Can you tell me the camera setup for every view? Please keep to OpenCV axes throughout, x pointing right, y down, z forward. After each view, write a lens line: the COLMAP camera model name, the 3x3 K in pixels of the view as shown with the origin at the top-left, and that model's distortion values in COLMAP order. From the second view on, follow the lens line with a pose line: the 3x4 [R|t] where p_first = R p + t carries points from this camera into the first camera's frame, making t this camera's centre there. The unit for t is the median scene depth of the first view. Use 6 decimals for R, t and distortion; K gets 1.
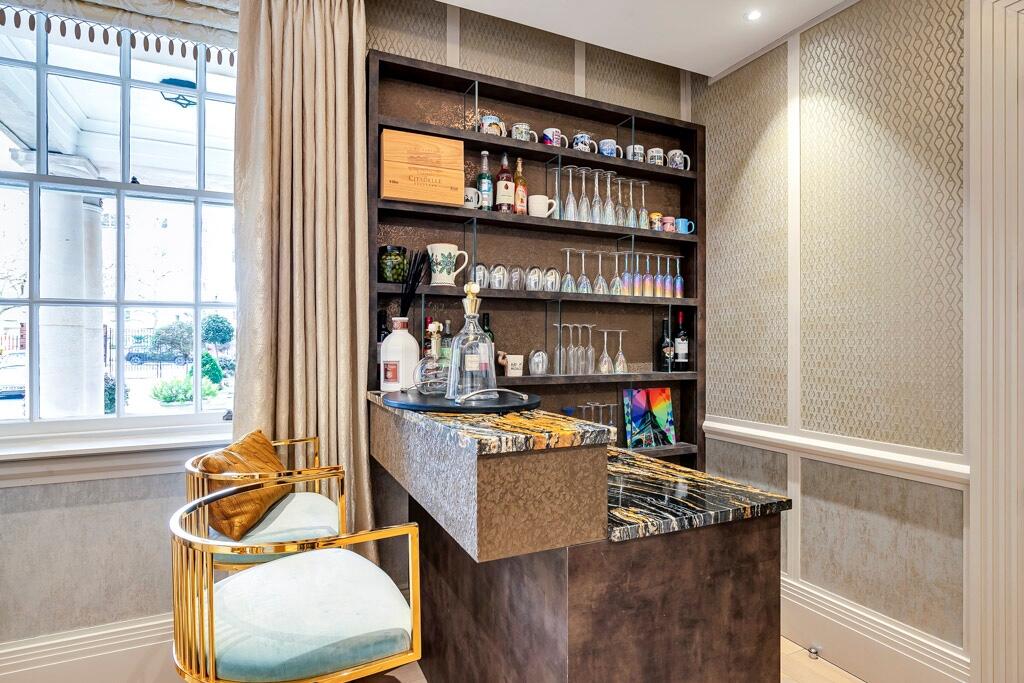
lens RADIAL K [[553.3, 0, 514.5], [0, 553.3, 343.0], [0, 0, 1]] dist [-0.007887, -0.000592]
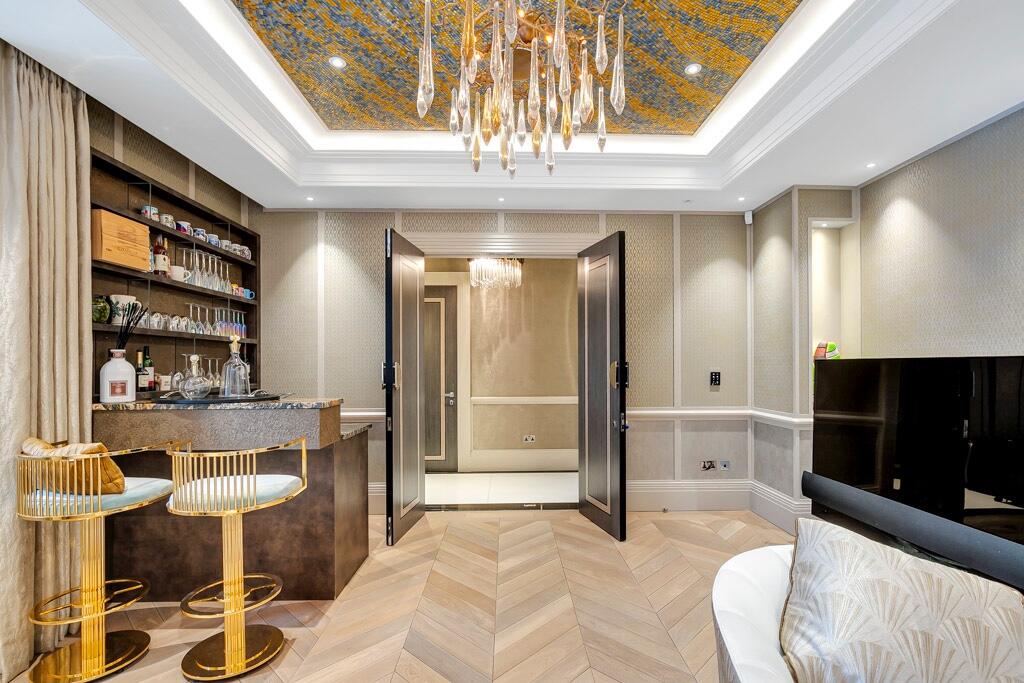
lens RADIAL K [[475.4, 0, 518.7], [0, 475.4, 358.0], [0, 0, 1]] dist [-0.002582, -0.000155]
pose [[0.413162, 0.009901, 0.910604, -0.716267], [0.002807, 0.999922, -0.012145, -0.005891], [-0.910653, 0.007575, 0.413103, -0.333889]]
